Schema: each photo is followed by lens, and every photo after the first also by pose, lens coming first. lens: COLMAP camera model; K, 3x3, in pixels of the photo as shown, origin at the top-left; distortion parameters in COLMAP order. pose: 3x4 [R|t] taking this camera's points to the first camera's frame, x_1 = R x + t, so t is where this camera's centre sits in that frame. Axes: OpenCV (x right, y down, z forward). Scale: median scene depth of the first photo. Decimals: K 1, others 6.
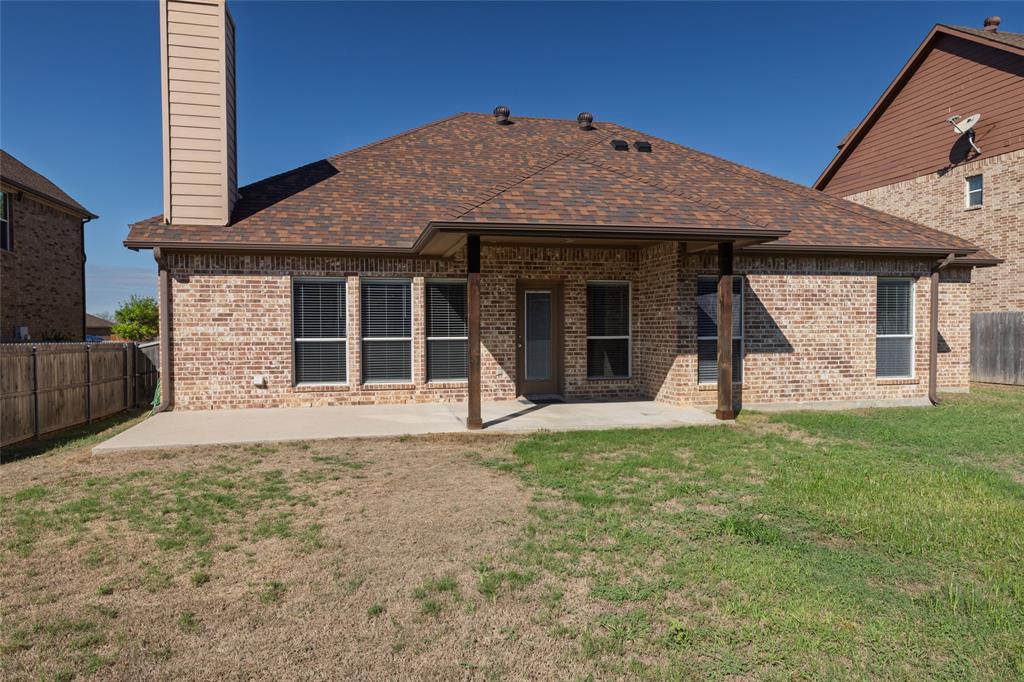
lens RADIAL K [[661.5, 0, 510.1], [0, 661.5, 341.2], [0, 0, 1]] dist [0.007217, -0.009367]
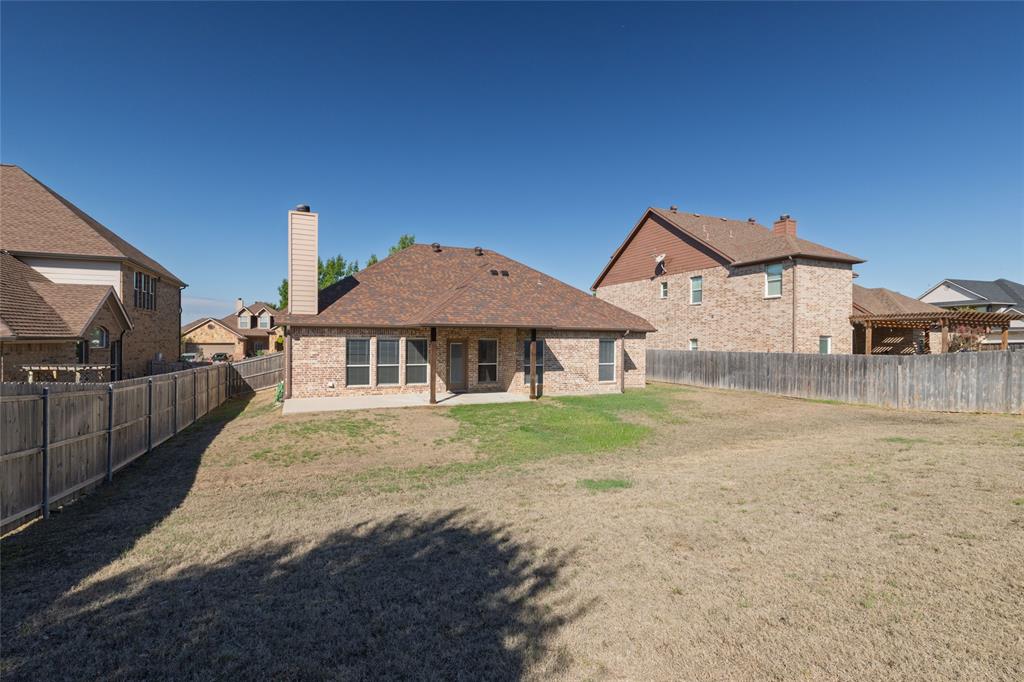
lens RADIAL K [[478.1, 0, 512.2], [0, 478.1, 338.2], [0, 0, 1]] dist [-0.001962, -0.000588]
pose [[0.982478, 0.012188, 0.185979, -0.076684], [-0.007357, 0.999618, -0.026644, -0.053712], [-0.186232, 0.024809, 0.982192, -0.650135]]
